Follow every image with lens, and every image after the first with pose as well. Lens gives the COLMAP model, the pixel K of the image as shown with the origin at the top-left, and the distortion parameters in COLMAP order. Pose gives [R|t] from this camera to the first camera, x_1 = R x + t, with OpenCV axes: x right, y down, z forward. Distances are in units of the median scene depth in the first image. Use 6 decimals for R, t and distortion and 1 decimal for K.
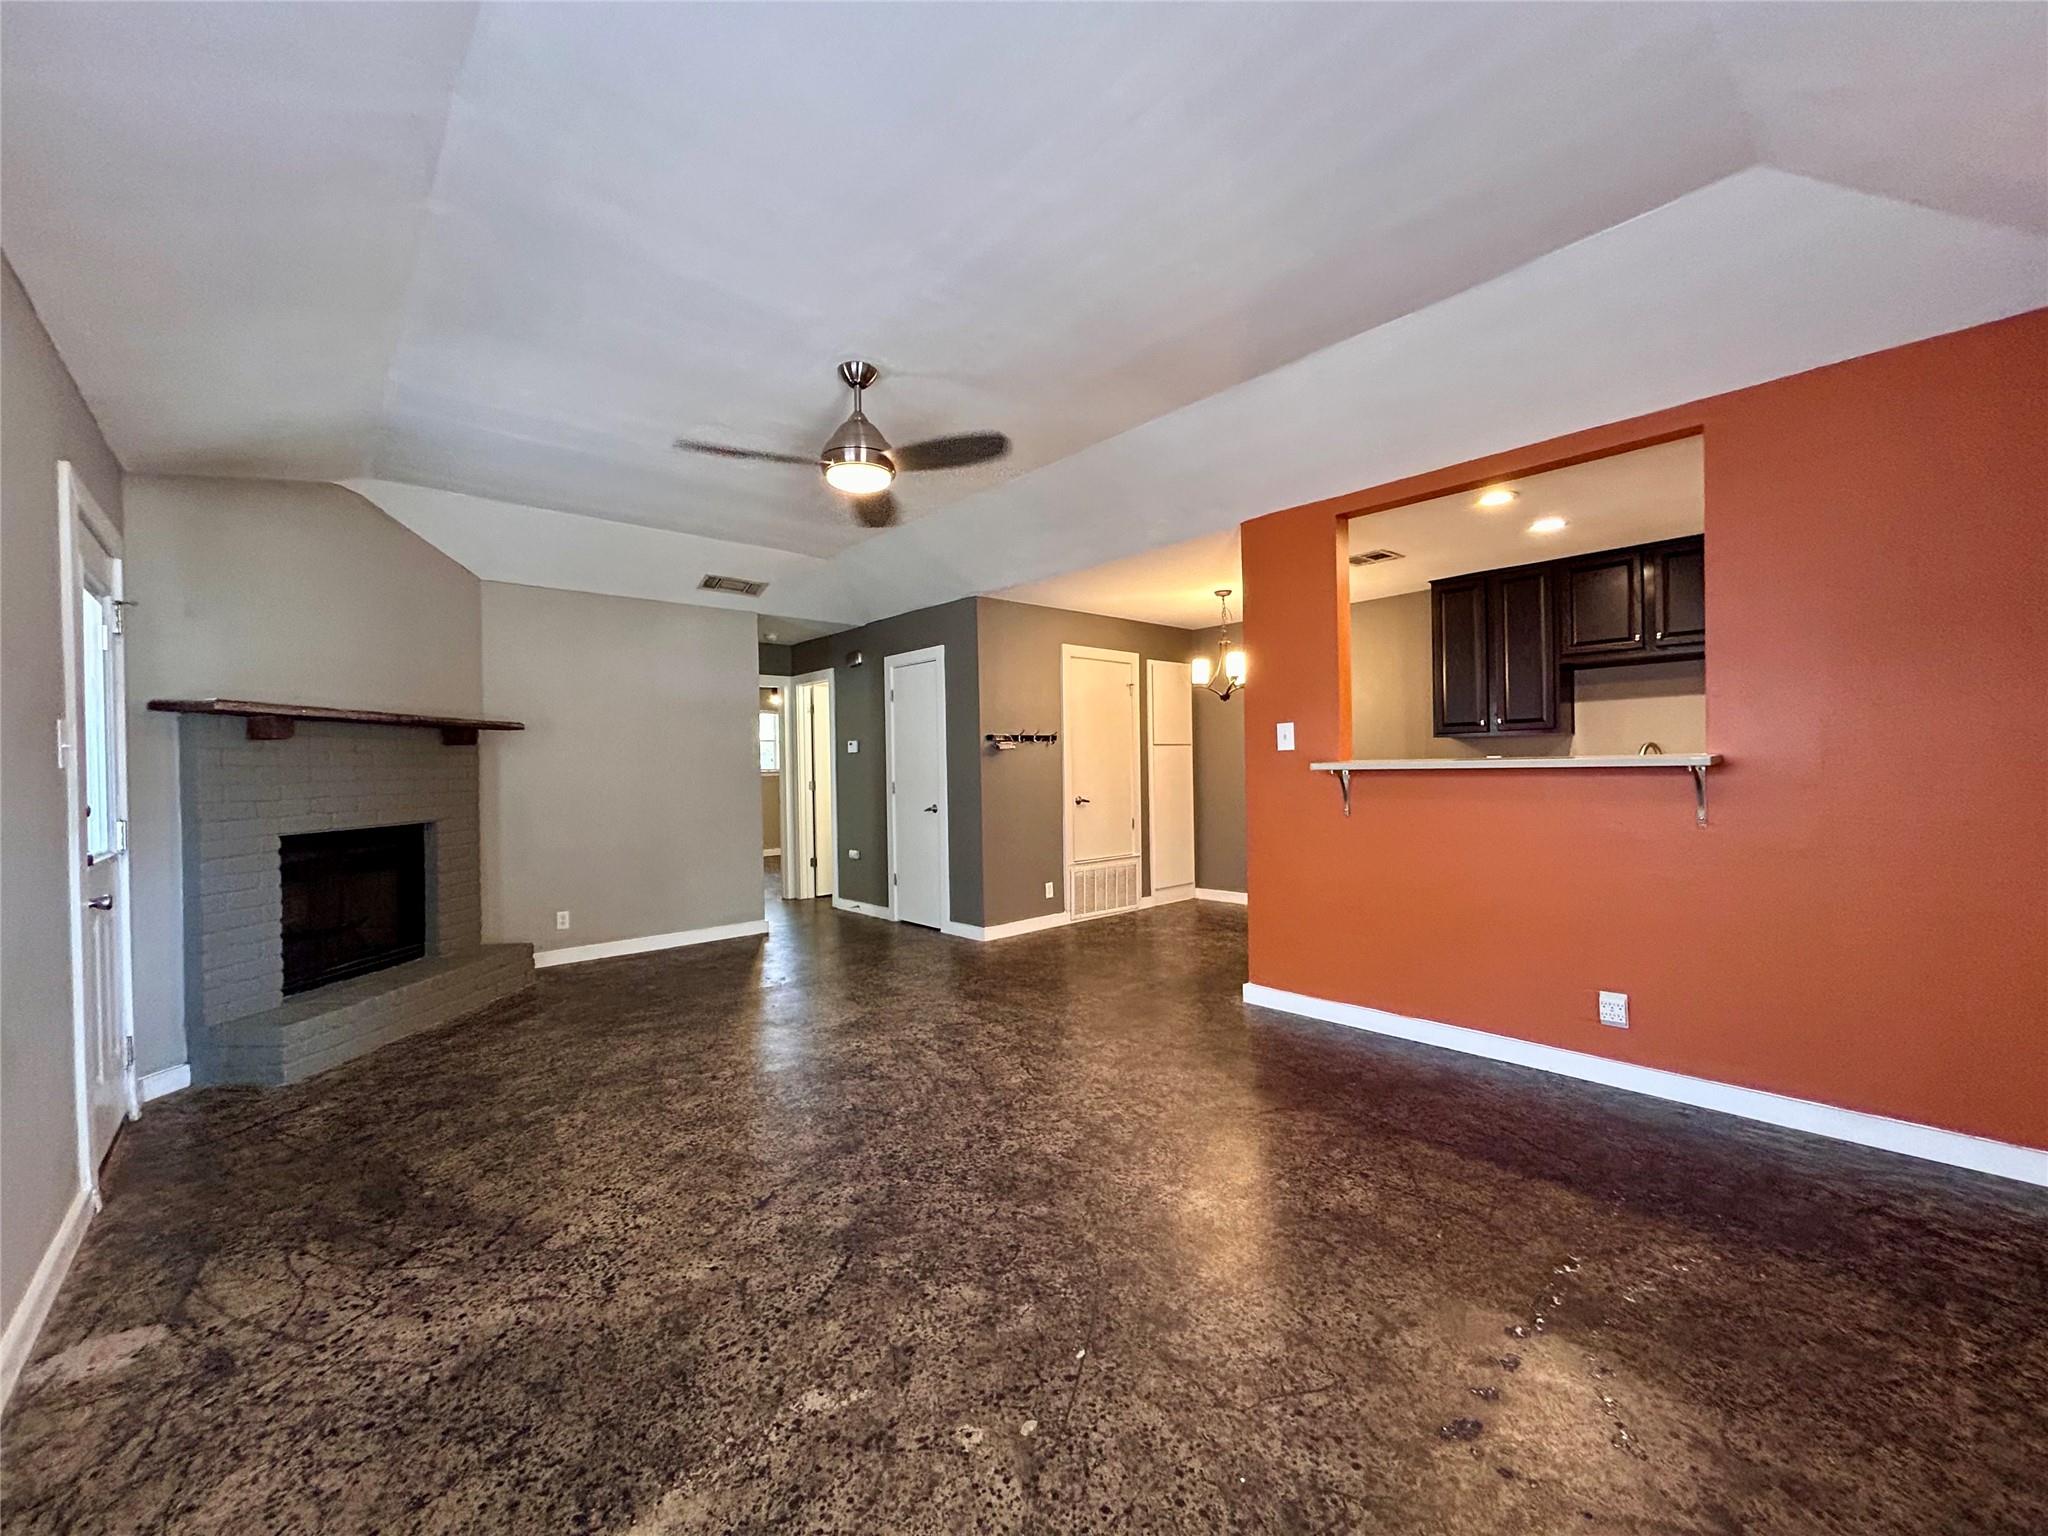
lens RADIAL K [[817.4, 0, 1028.5], [0, 817.4, 771.3], [0, 0, 1]] dist [-0.001043, -0.000070]
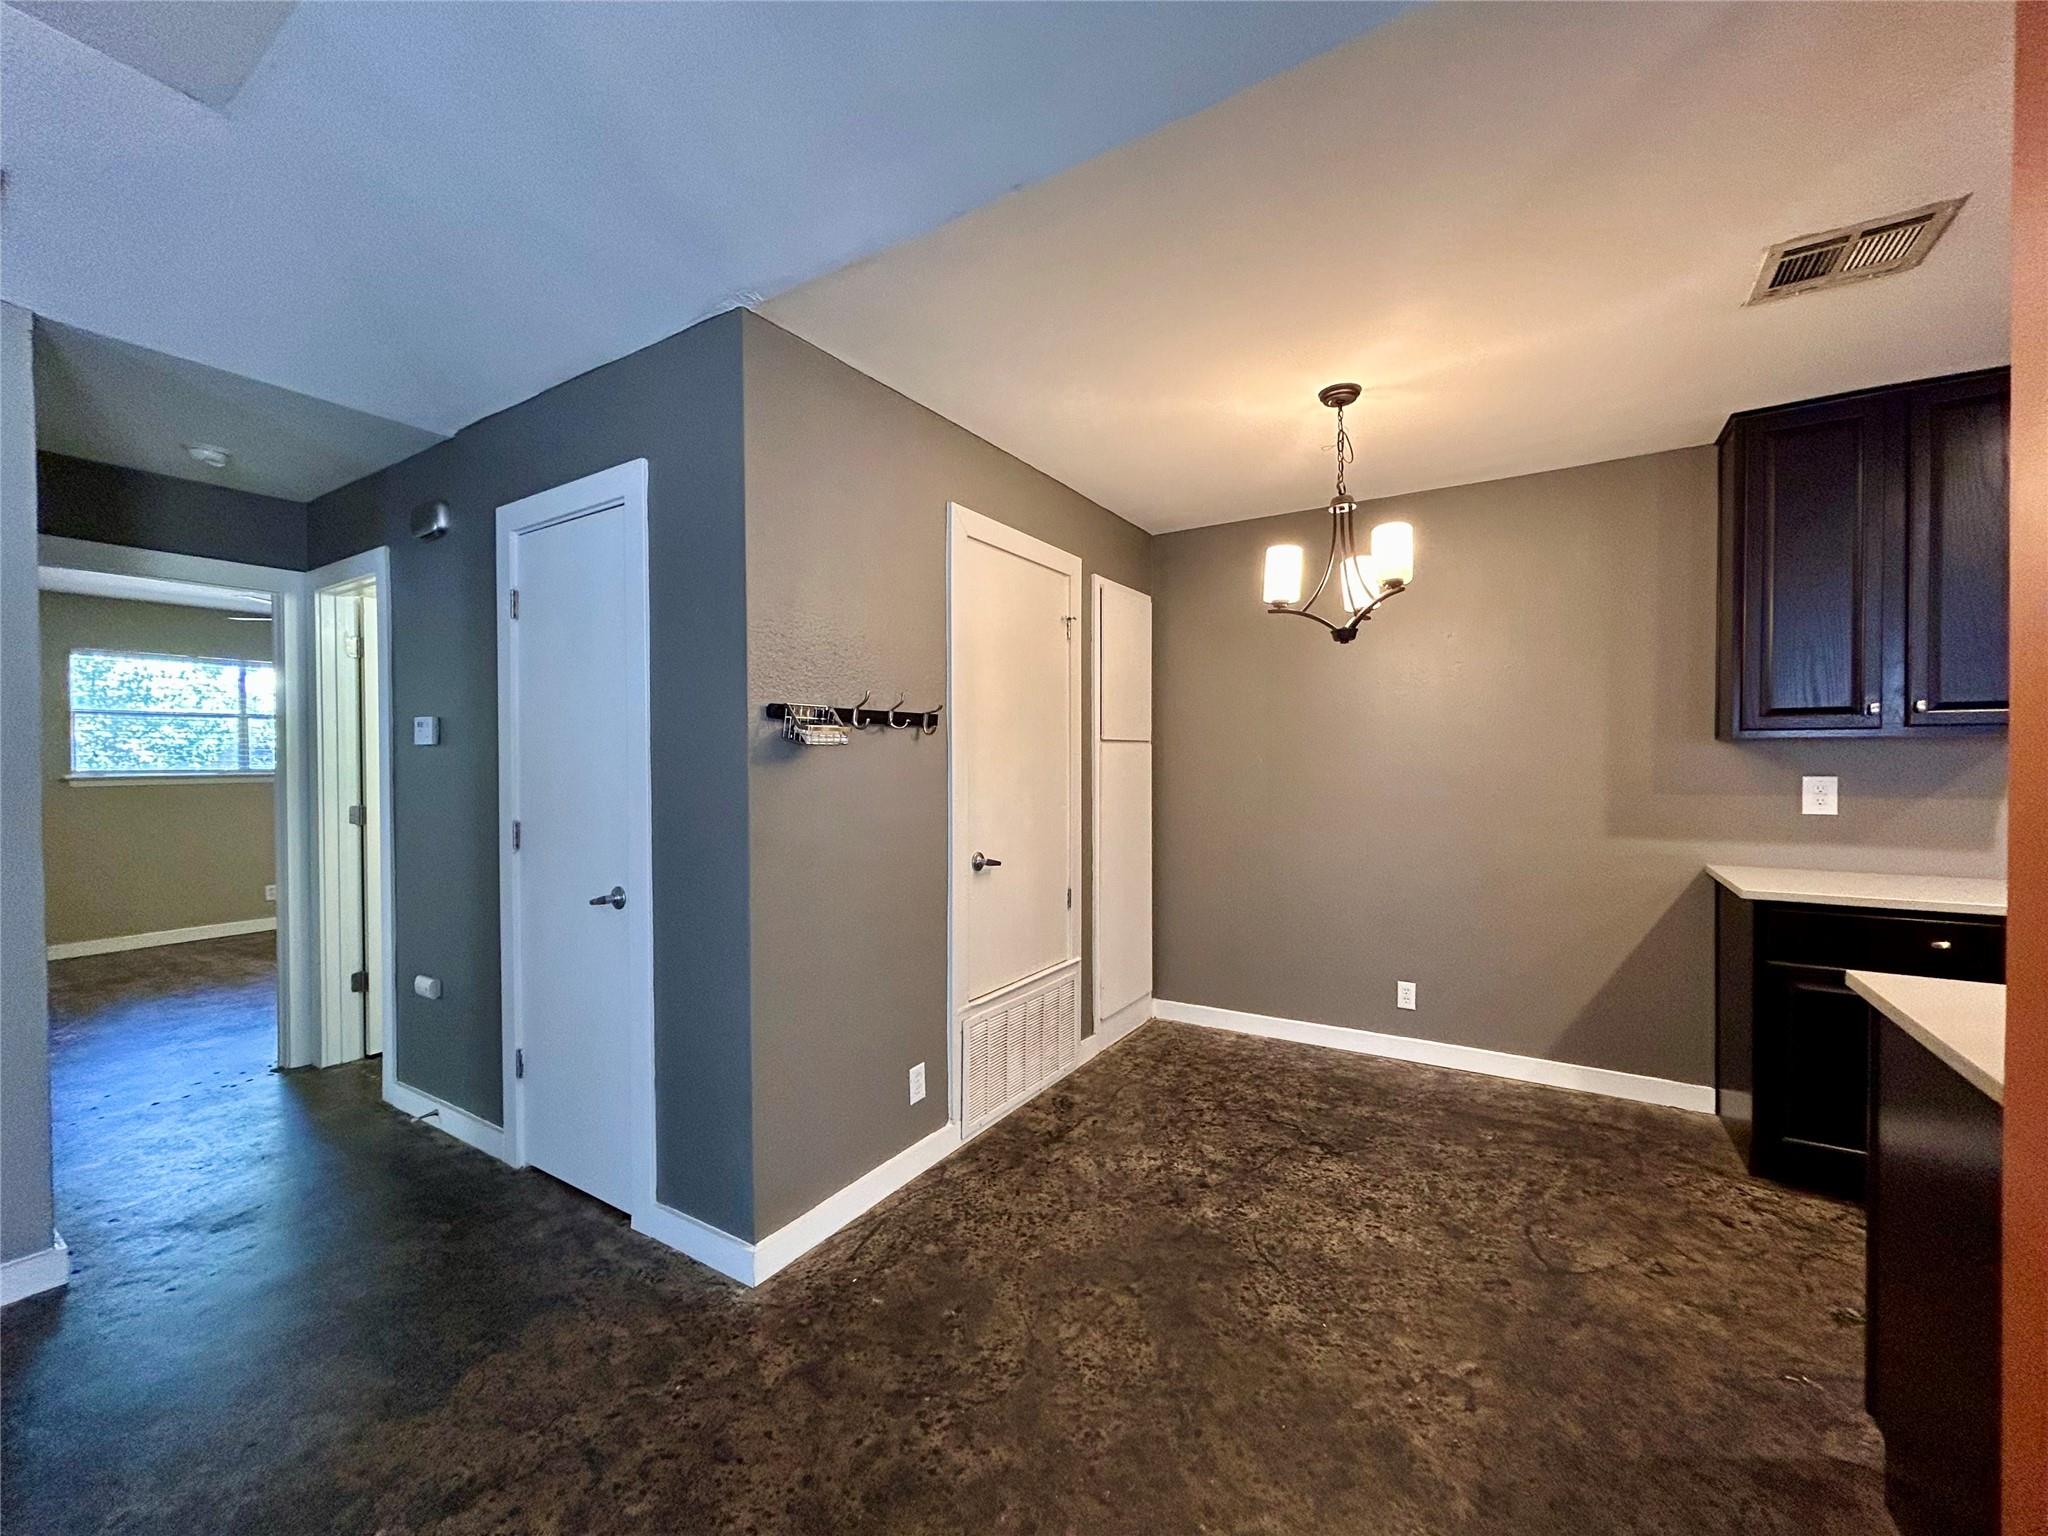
lens RADIAL K [[817.4, 0, 1027.6], [0, 817.4, 764.6], [0, 0, 1]] dist [-0.001043, -0.000070]
pose [[0.962650, 0.012140, 0.270477, -0.035504], [-0.011670, 0.999926, -0.003346, -0.017098], [-0.270498, 0.000064, 0.962721, 0.587933]]
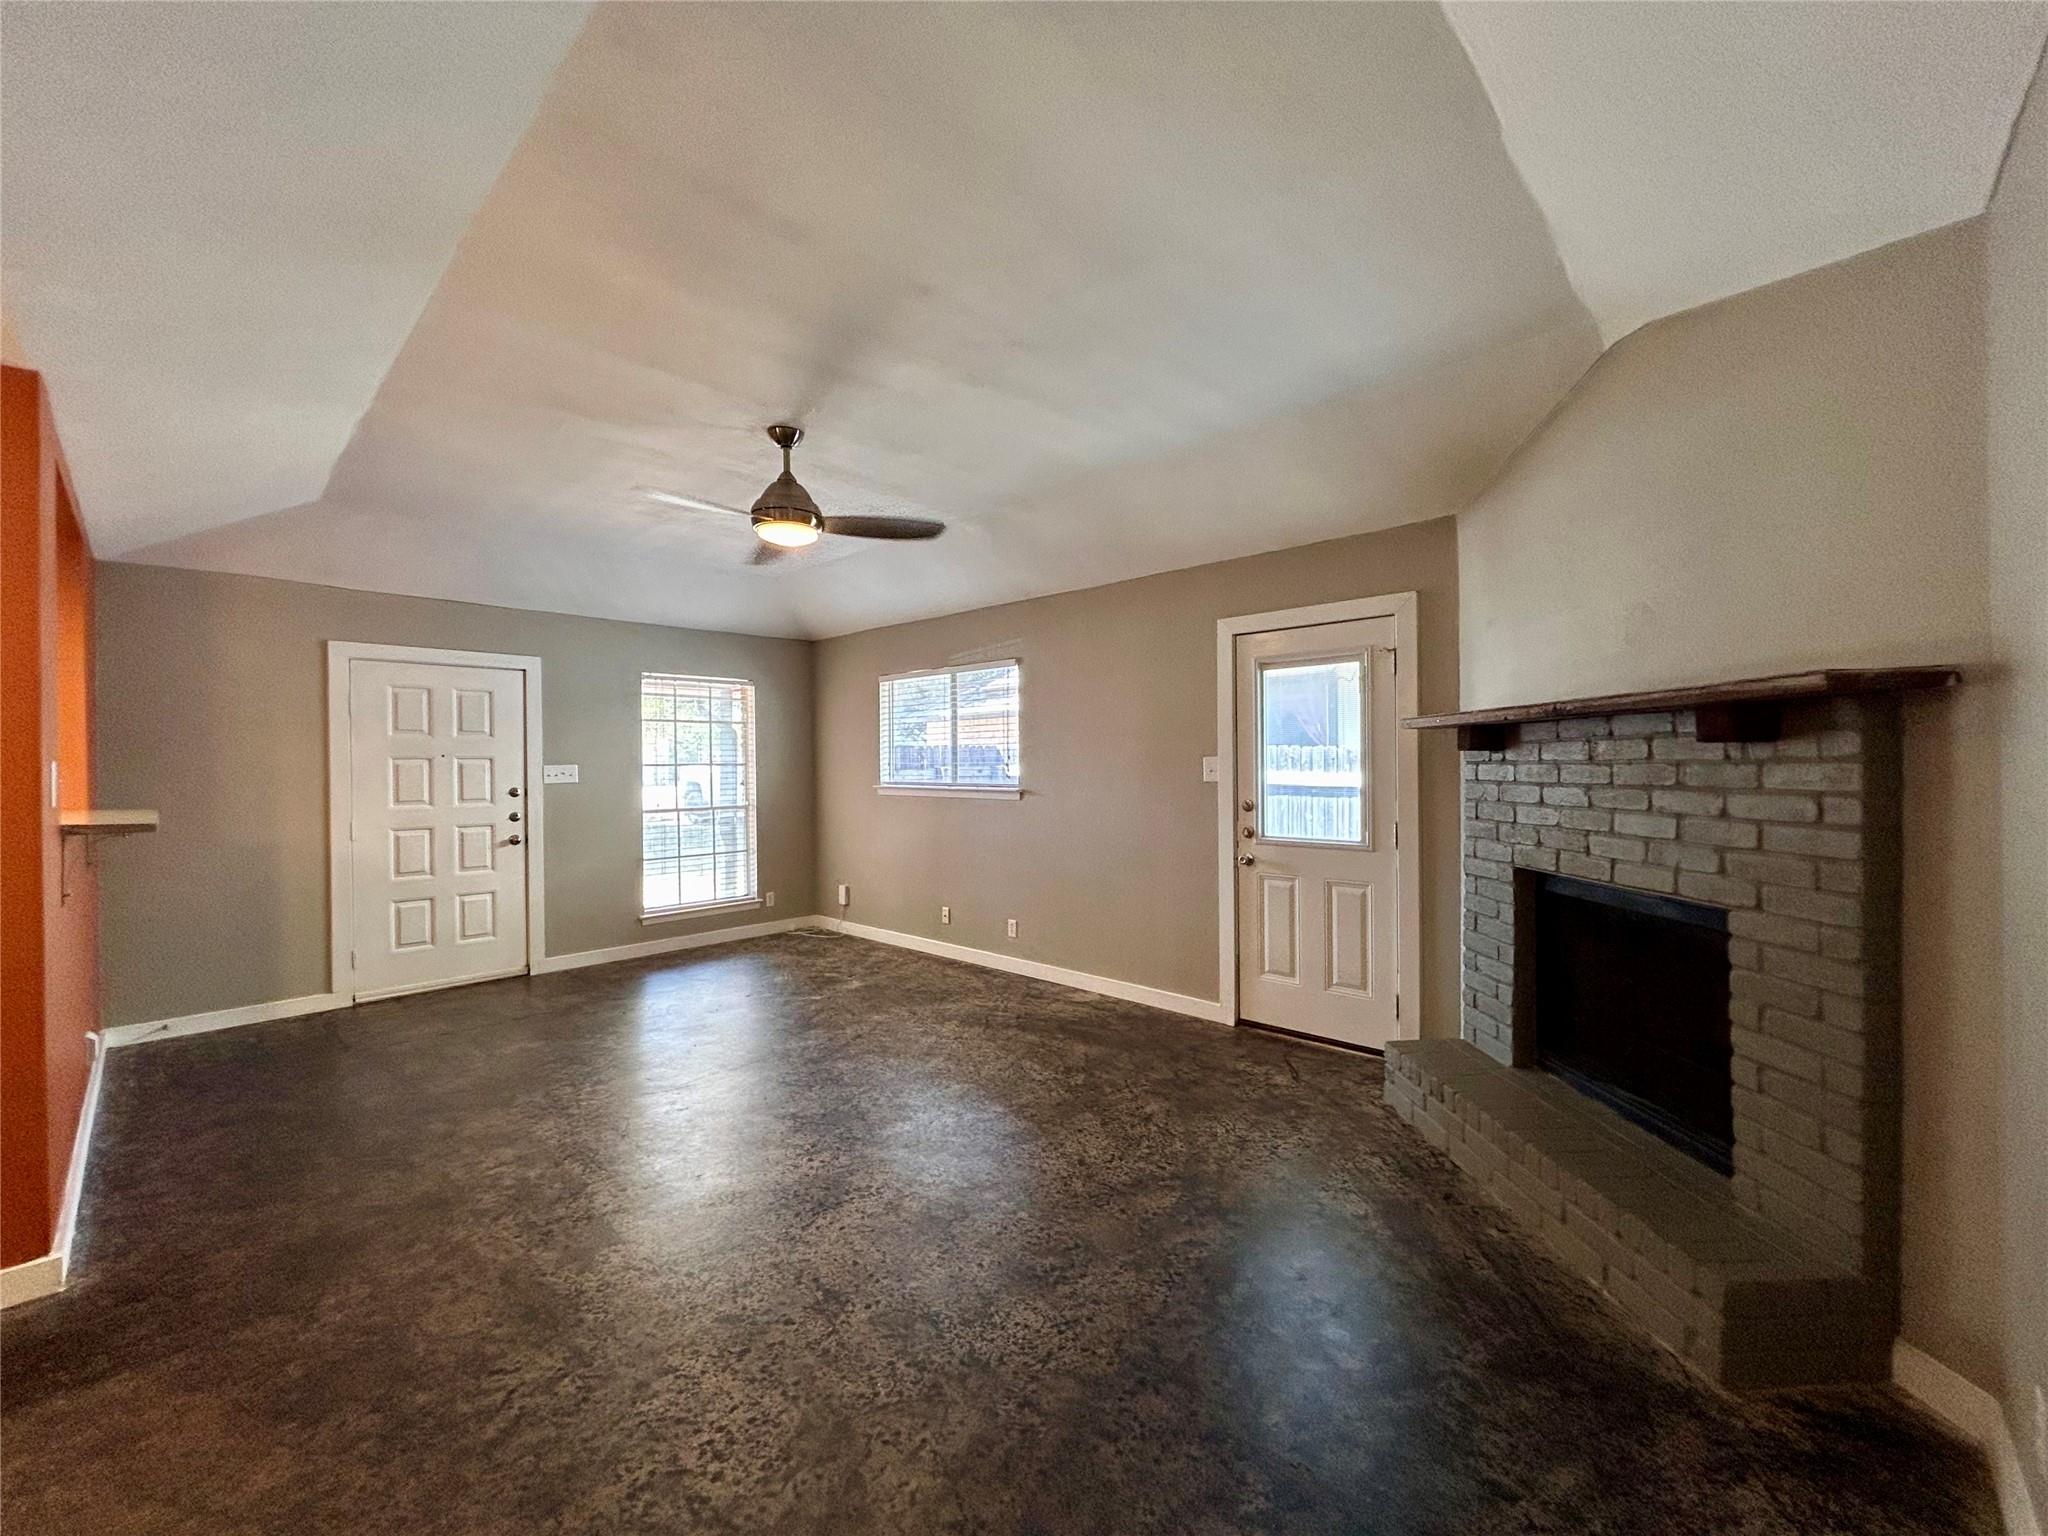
lens RADIAL K [[817.4, 0, 1027.0], [0, 817.4, 765.6], [0, 0, 1]] dist [-0.001043, -0.000070]
pose [[-0.996662, 0.029370, -0.076168, -0.237213], [0.028598, 0.999528, 0.011206, -0.030414], [0.076461, 0.008990, -0.997032, 1.160230]]
